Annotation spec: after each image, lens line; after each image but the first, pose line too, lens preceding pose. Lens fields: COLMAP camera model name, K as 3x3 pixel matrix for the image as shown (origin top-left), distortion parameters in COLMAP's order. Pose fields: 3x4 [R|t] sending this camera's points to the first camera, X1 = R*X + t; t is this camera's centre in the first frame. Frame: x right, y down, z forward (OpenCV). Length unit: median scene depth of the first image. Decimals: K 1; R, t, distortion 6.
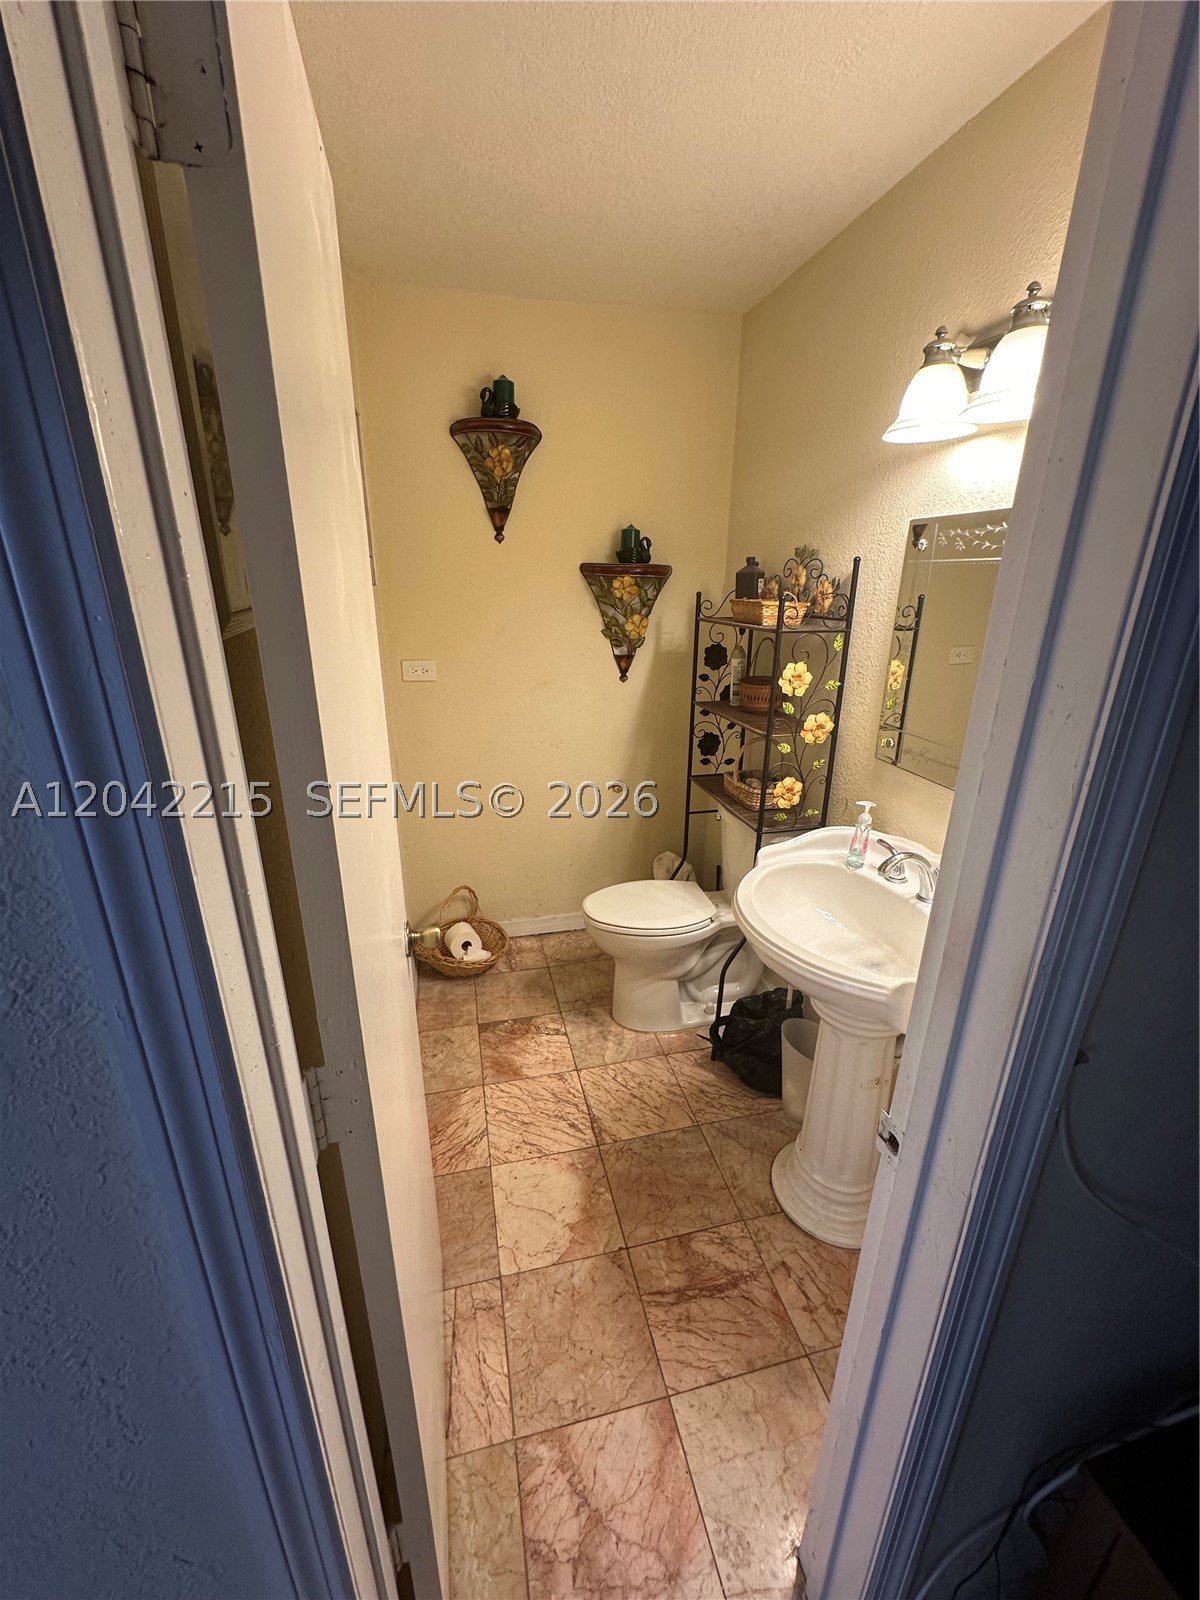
lens RADIAL K [[638.6, 0, 600.0], [0, 638.6, 800.0], [0, 0, 1]] dist [-0.000281, -0.000023]
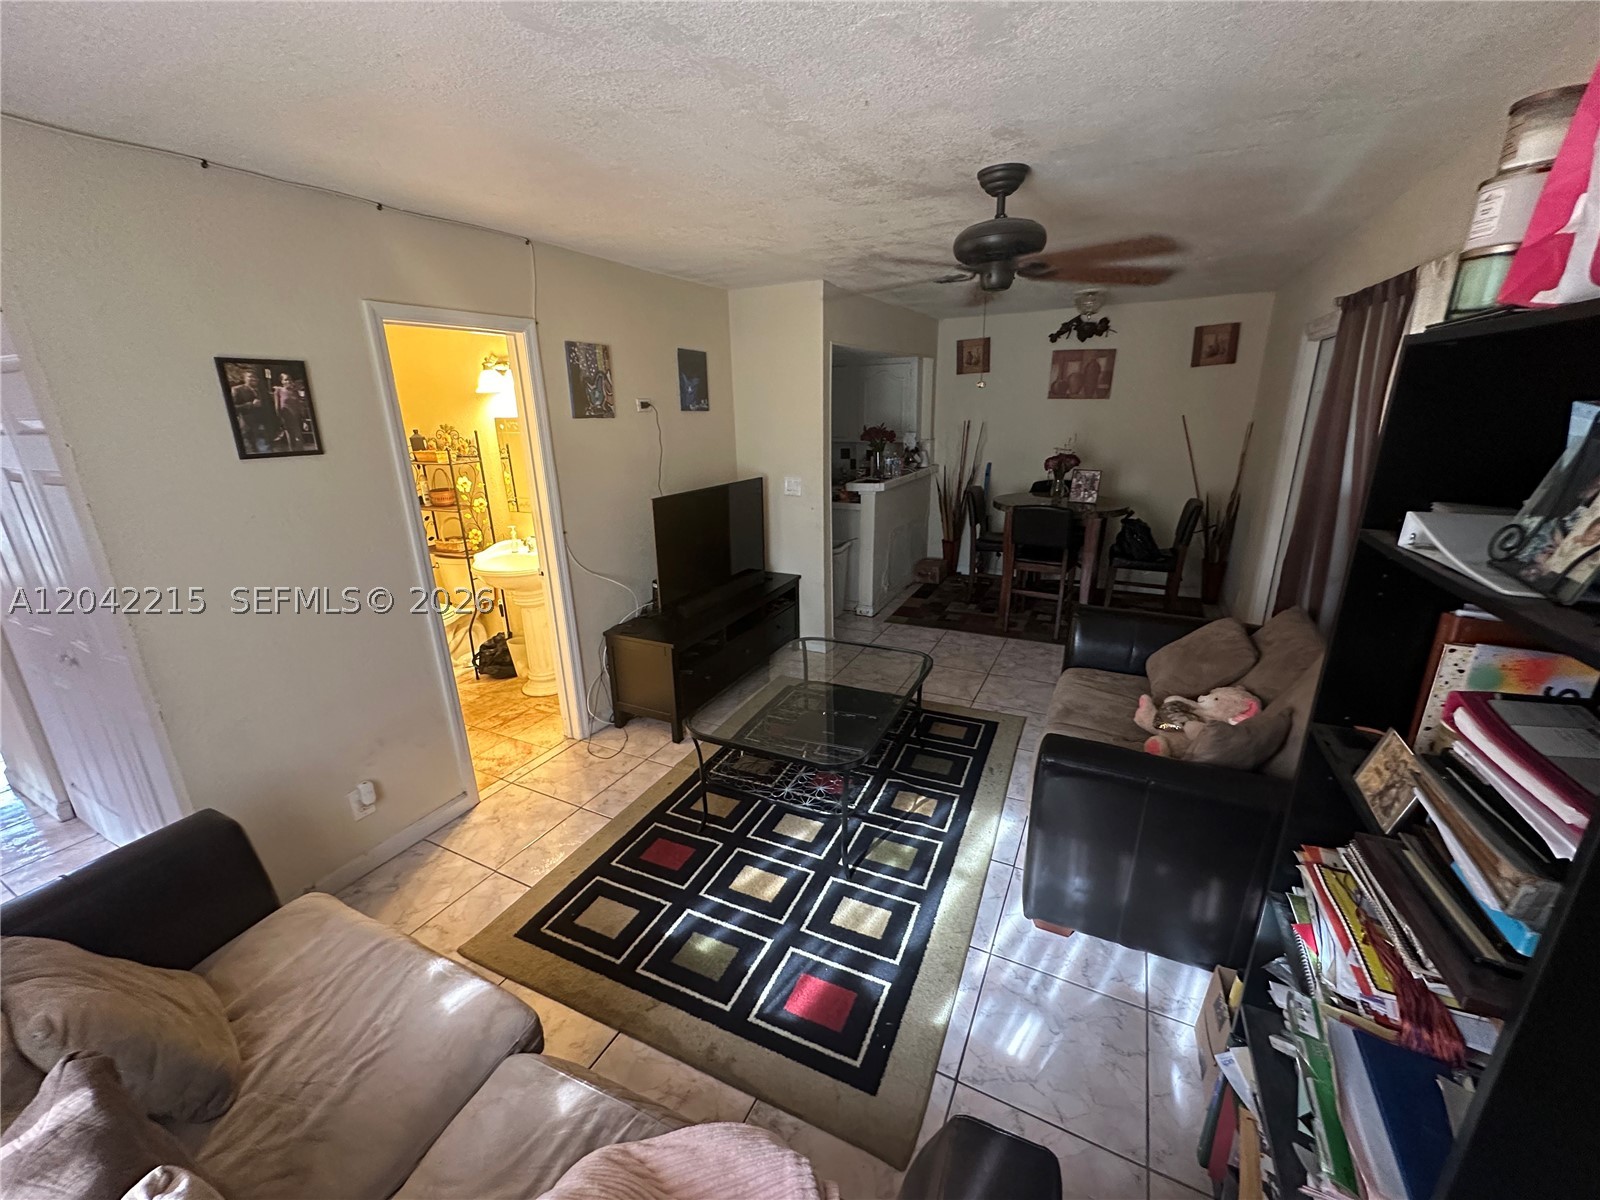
lens RADIAL K [[638.6, 0, 800.0], [0, 638.6, 600.0], [0, 0, 1]] dist [-0.000281, -0.000023]
pose [[0.643567, -0.249002, 0.723754, -0.650454], [0.279851, 0.956680, 0.080293, 0.345167], [-0.712394, 0.150870, 0.685371, -1.301315]]
